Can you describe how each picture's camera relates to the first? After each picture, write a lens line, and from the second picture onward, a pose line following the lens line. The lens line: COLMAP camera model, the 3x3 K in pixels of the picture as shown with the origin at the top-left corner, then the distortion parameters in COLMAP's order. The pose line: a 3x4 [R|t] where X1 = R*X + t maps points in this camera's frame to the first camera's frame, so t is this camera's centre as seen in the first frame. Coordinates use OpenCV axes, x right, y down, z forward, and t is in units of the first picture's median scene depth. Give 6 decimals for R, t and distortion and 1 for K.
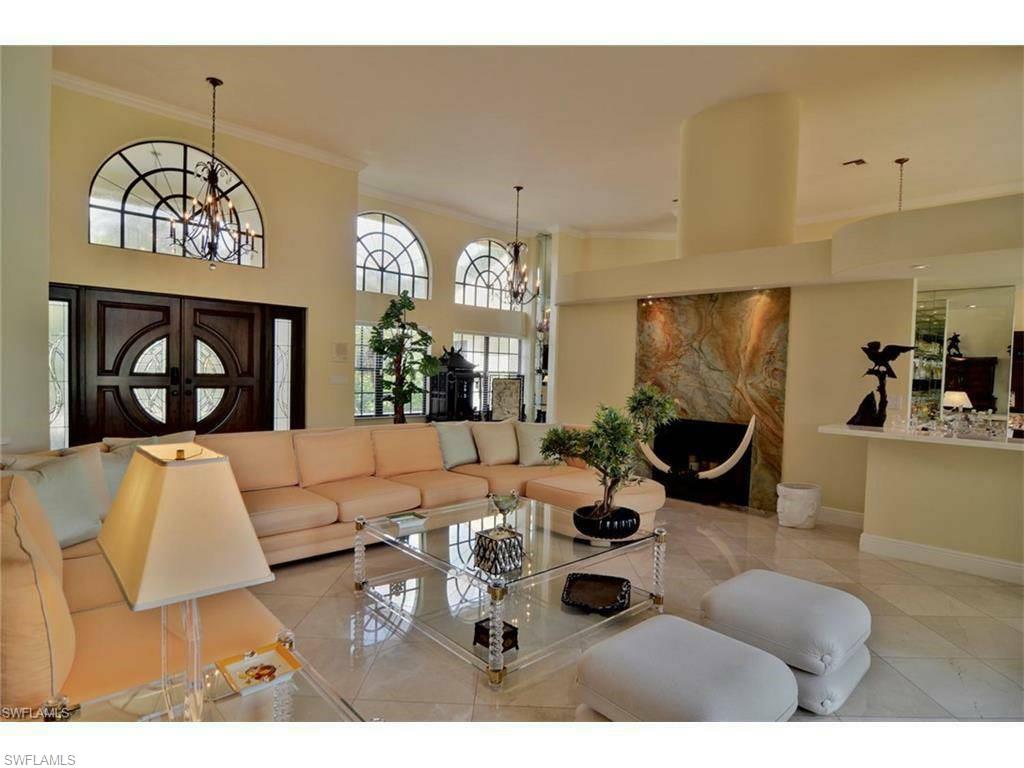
lens RADIAL K [[507.6, 0, 512.0], [0, 507.6, 384.0], [0, 0, 1]] dist [0.017656, -0.000242]
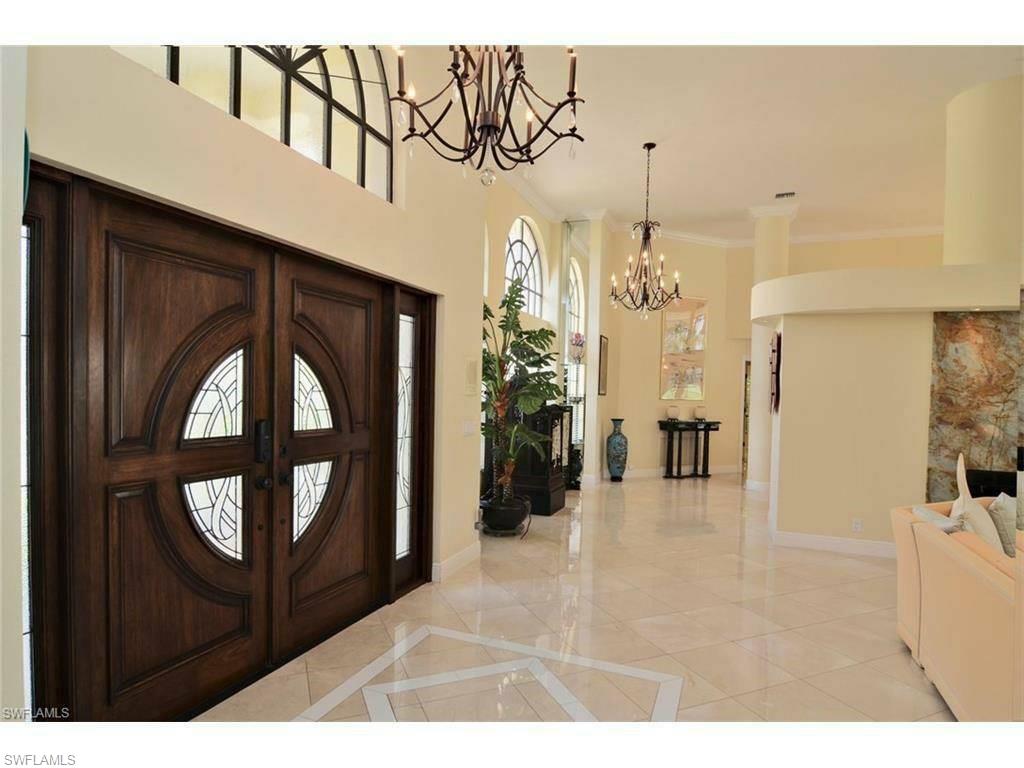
lens RADIAL K [[547.1, 0, 512.7], [0, 547.1, 396.2], [0, 0, 1]] dist [-0.019148, -0.001463]
pose [[0.924211, -0.007346, 0.381812, -0.629322], [0.011383, 0.999901, -0.008315, -0.044898], [-0.381713, 0.012031, 0.924203, 0.514457]]
